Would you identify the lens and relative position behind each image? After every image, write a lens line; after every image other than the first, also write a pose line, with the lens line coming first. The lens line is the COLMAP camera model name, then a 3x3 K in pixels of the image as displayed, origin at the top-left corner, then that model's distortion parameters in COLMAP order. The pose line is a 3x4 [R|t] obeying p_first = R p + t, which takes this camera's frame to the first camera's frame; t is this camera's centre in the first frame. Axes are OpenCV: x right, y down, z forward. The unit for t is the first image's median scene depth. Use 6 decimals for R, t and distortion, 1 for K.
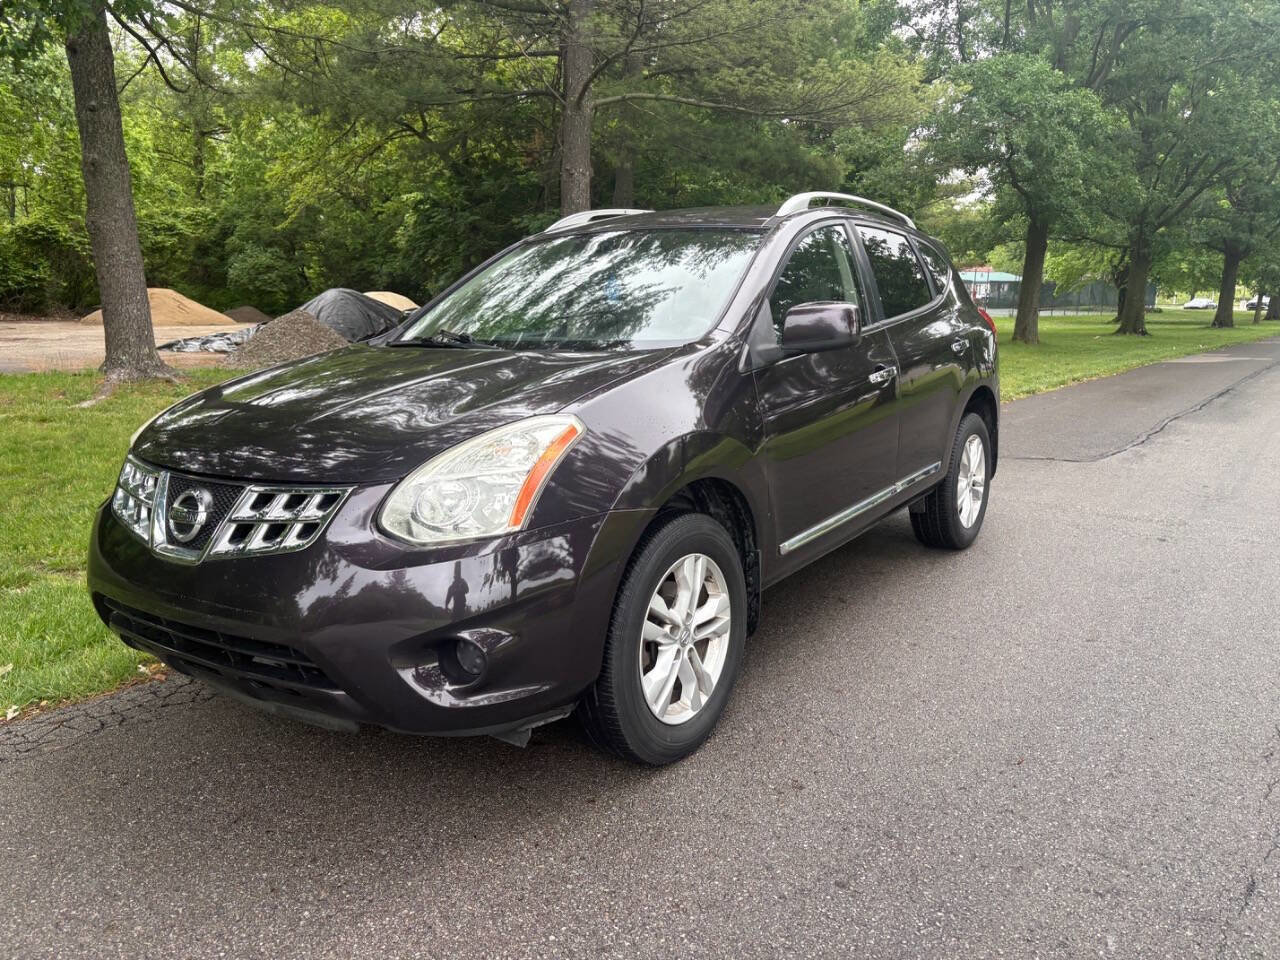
lens RADIAL K [[977.2, 0, 645.1], [0, 977.2, 480.1], [0, 0, 1]] dist [0.045367, -0.045399]
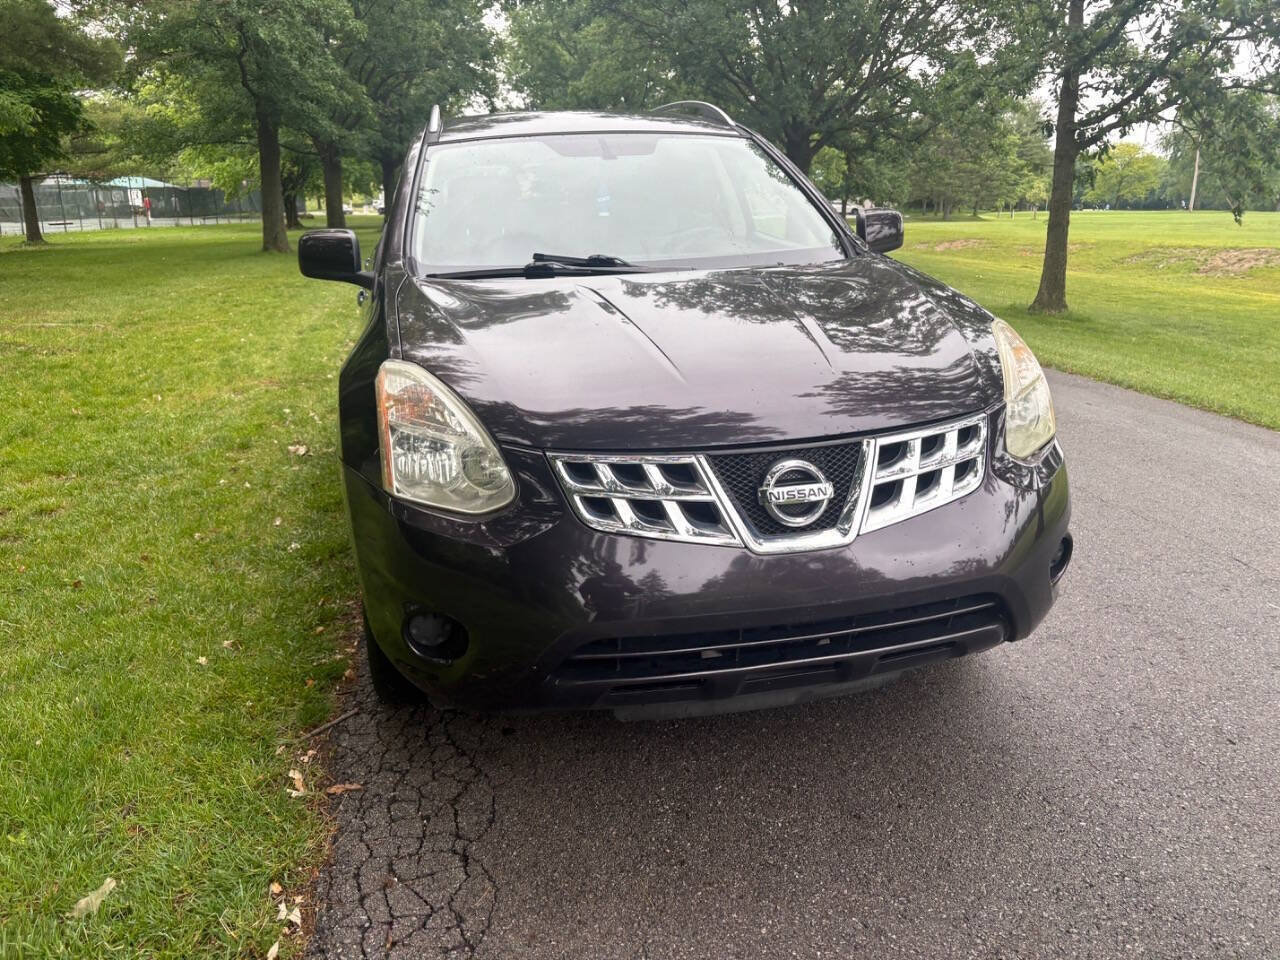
lens RADIAL K [[977.2, 0, 635.5], [0, 977.2, 488.7], [0, 0, 1]] dist [0.045367, -0.045399]
pose [[0.678595, -0.220495, 0.700636, -0.145493], [0.151469, 0.975385, 0.160256, -0.015268], [-0.718725, -0.002625, 0.695289, 0.069573]]
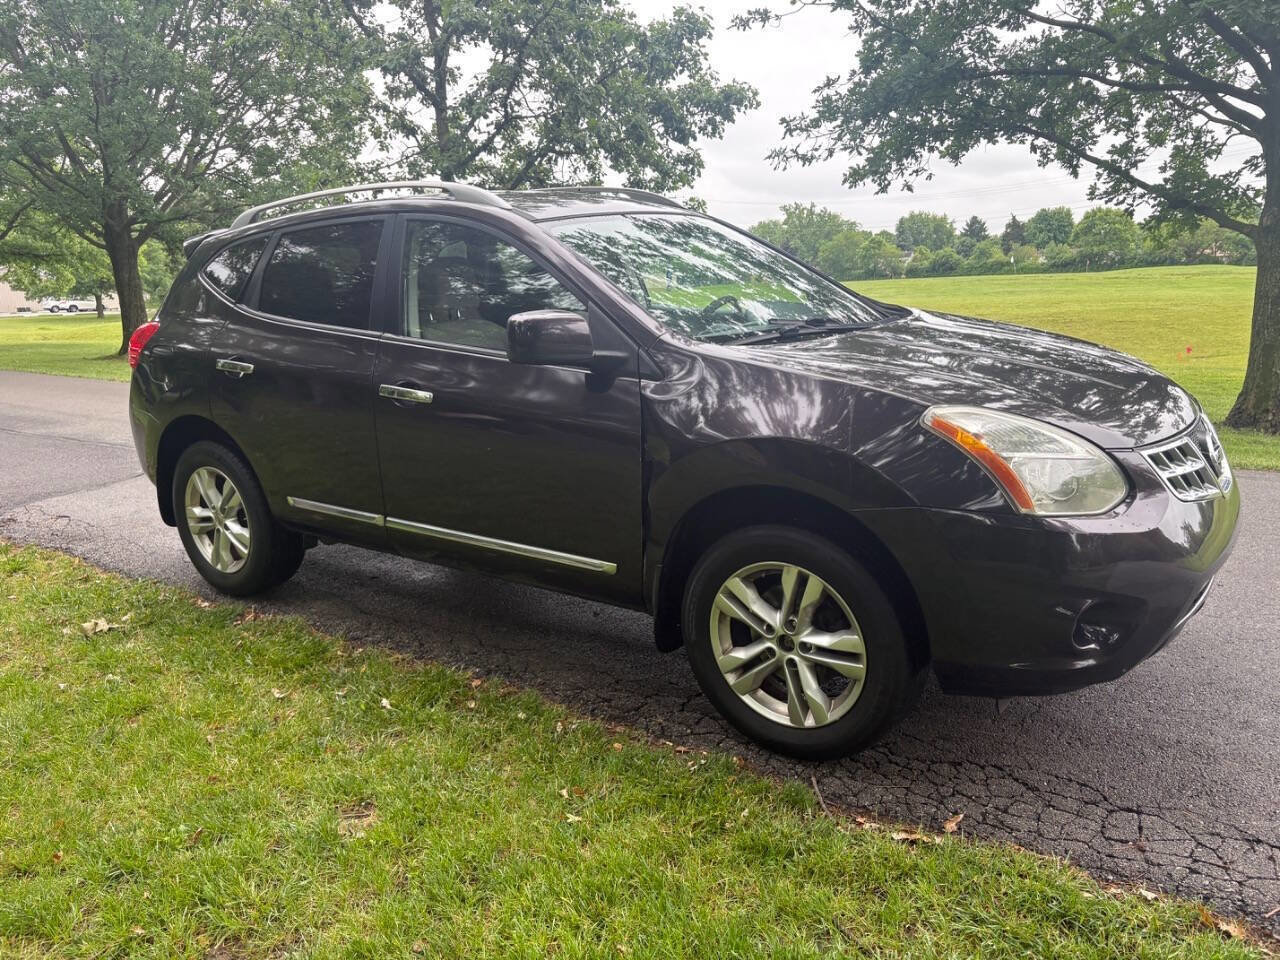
lens RADIAL K [[977.2, 0, 637.8], [0, 977.2, 474.3], [0, 0, 1]] dist [0.045367, -0.045399]
pose [[0.010543, -0.212113, 0.977188, -0.208817], [0.229036, 0.951775, 0.204126, -0.043230], [-0.973361, 0.221659, 0.058616, 0.207292]]
